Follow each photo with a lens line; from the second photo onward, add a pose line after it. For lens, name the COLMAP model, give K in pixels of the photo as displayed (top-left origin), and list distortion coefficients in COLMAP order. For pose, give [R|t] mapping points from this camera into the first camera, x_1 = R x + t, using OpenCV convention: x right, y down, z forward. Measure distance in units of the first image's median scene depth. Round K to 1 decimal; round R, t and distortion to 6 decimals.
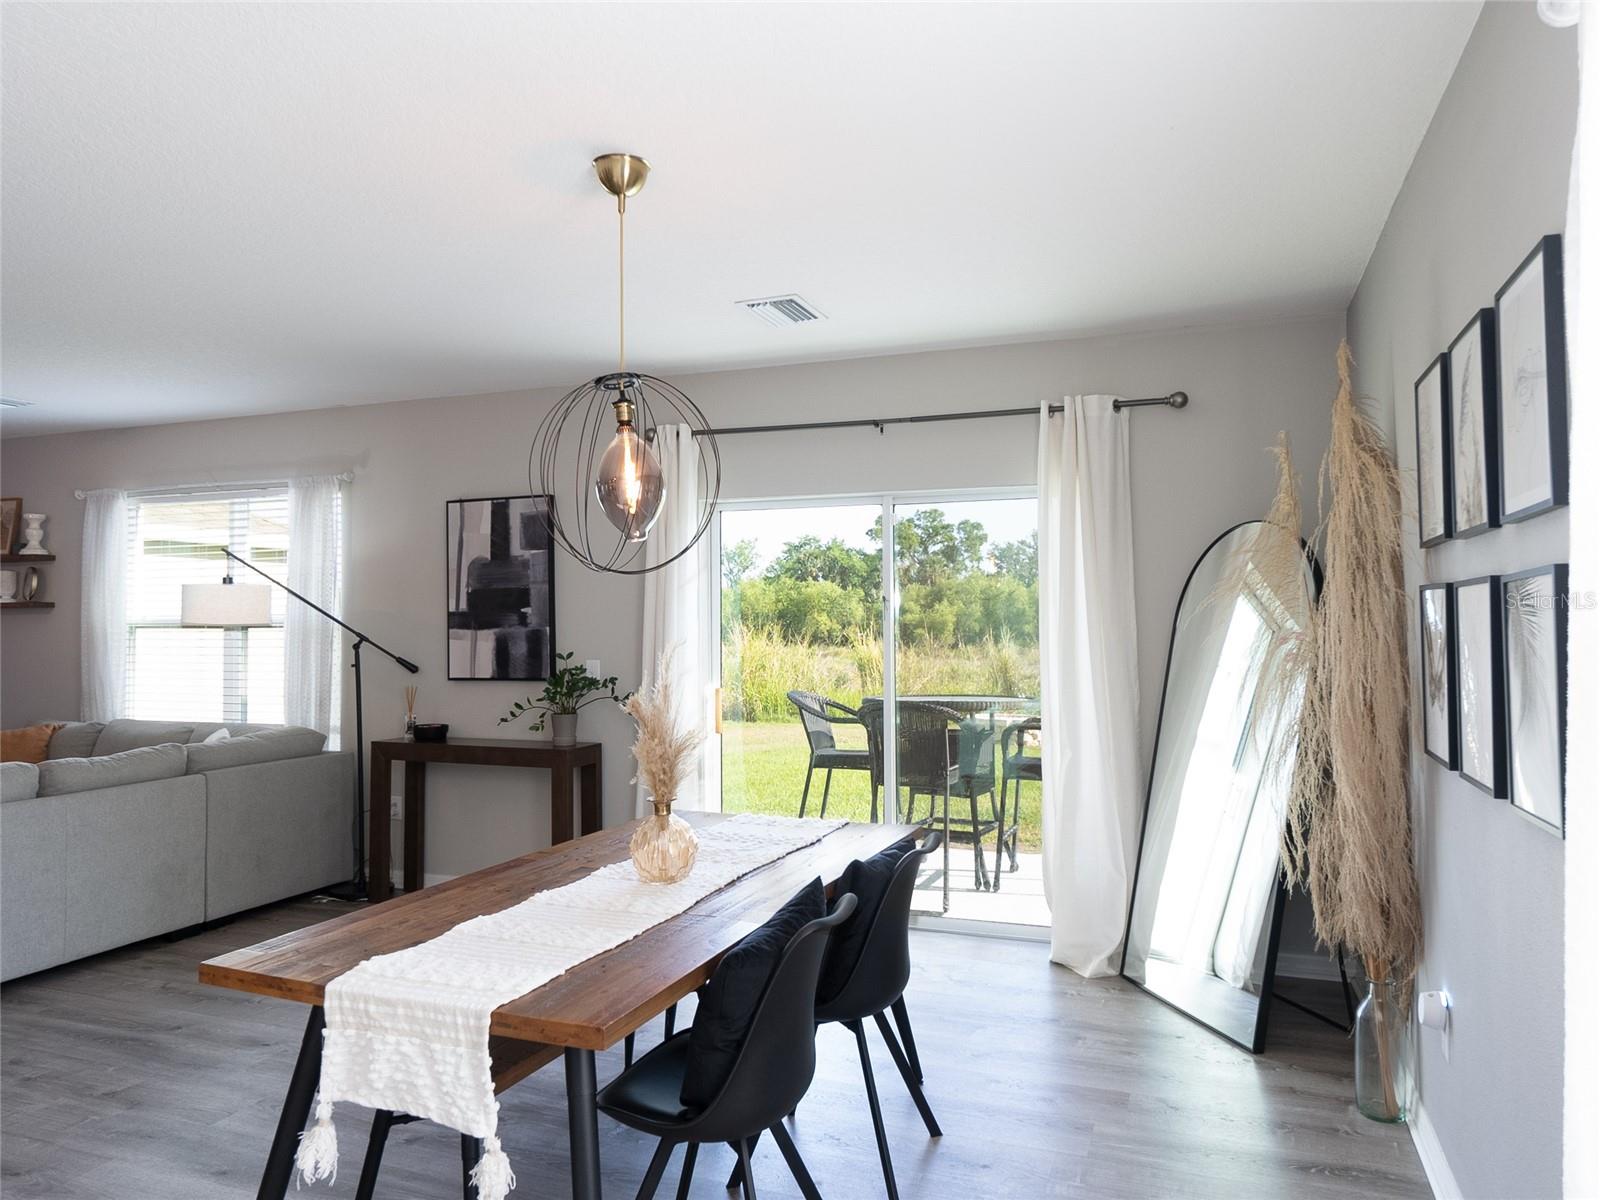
lens RADIAL K [[1060.4, 0, 808.0], [0, 1060.4, 596.1], [0, 0, 1]] dist [-0.004878, 0.002032]
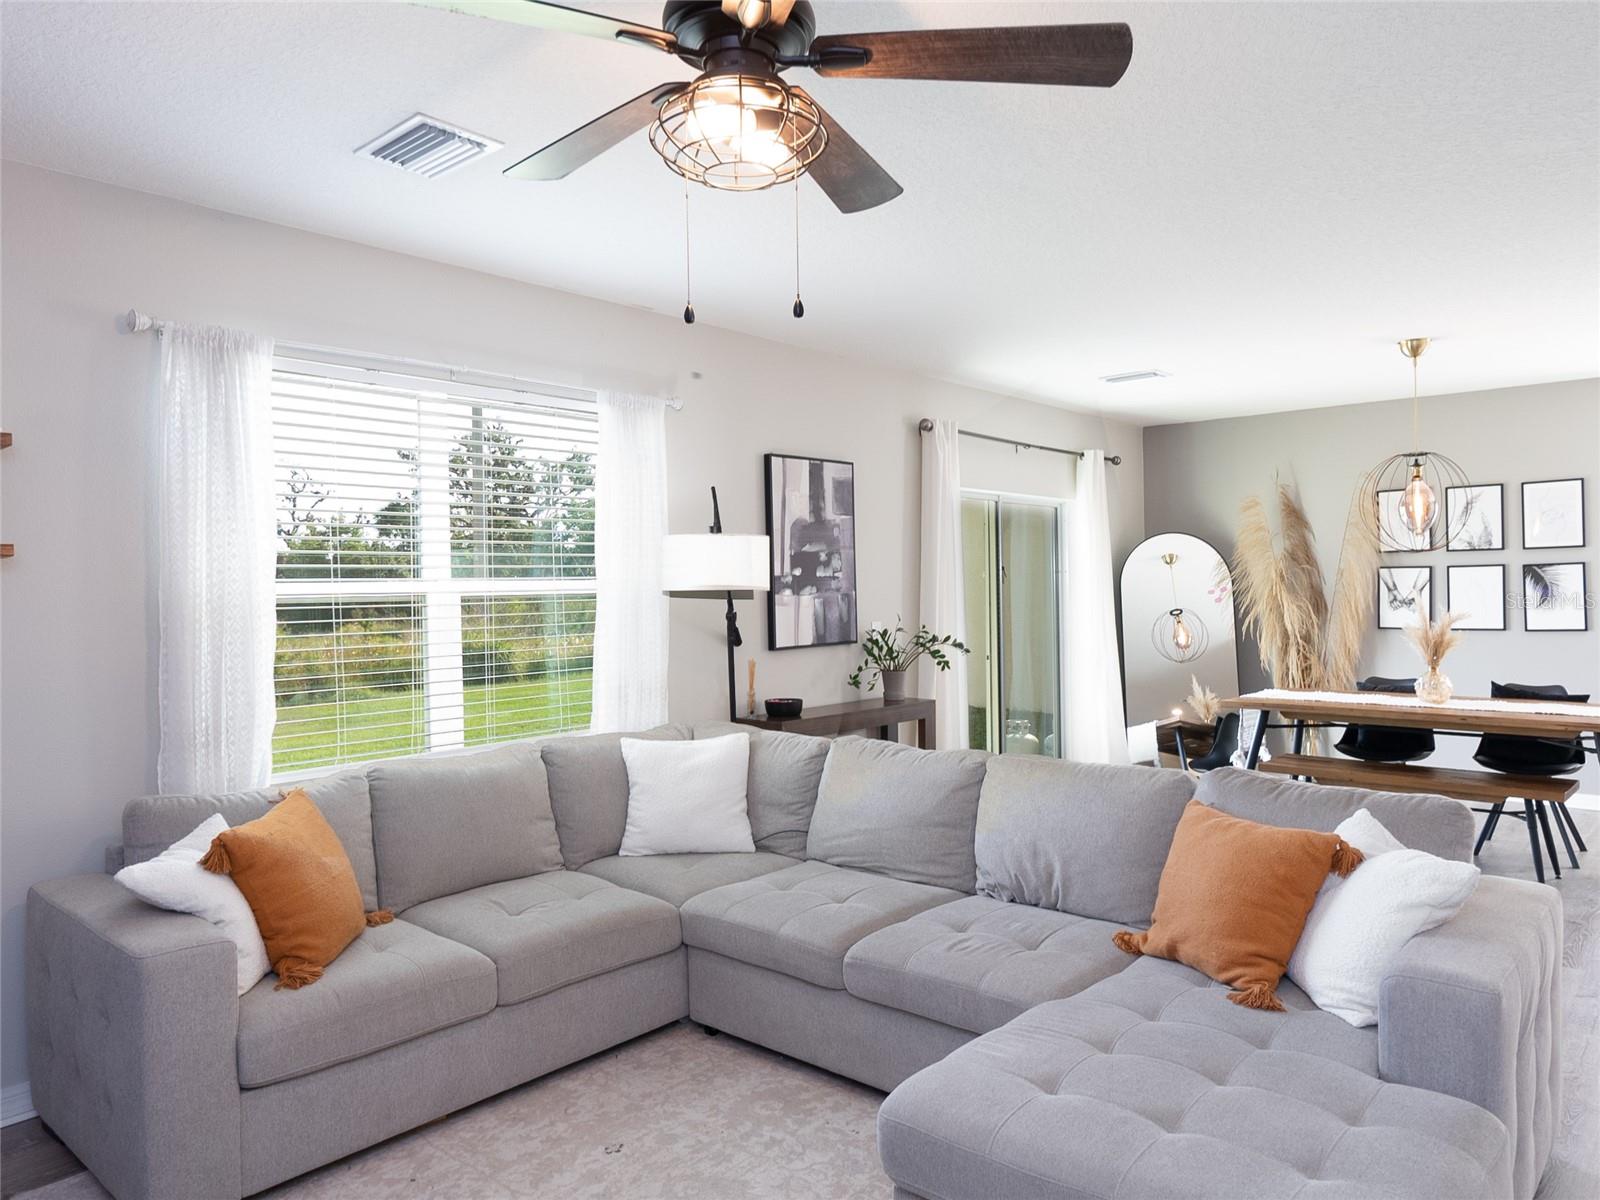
lens RADIAL K [[1079.6, 0, 801.4], [0, 1079.6, 585.6], [0, 0, 1]] dist [-0.001420, -0.004551]
pose [[0.373358, 0.003157, 0.927682, -1.215176], [-0.009817, 0.999952, 0.000548, 0.023405], [-0.927635, -0.009312, 0.373371, 0.642212]]
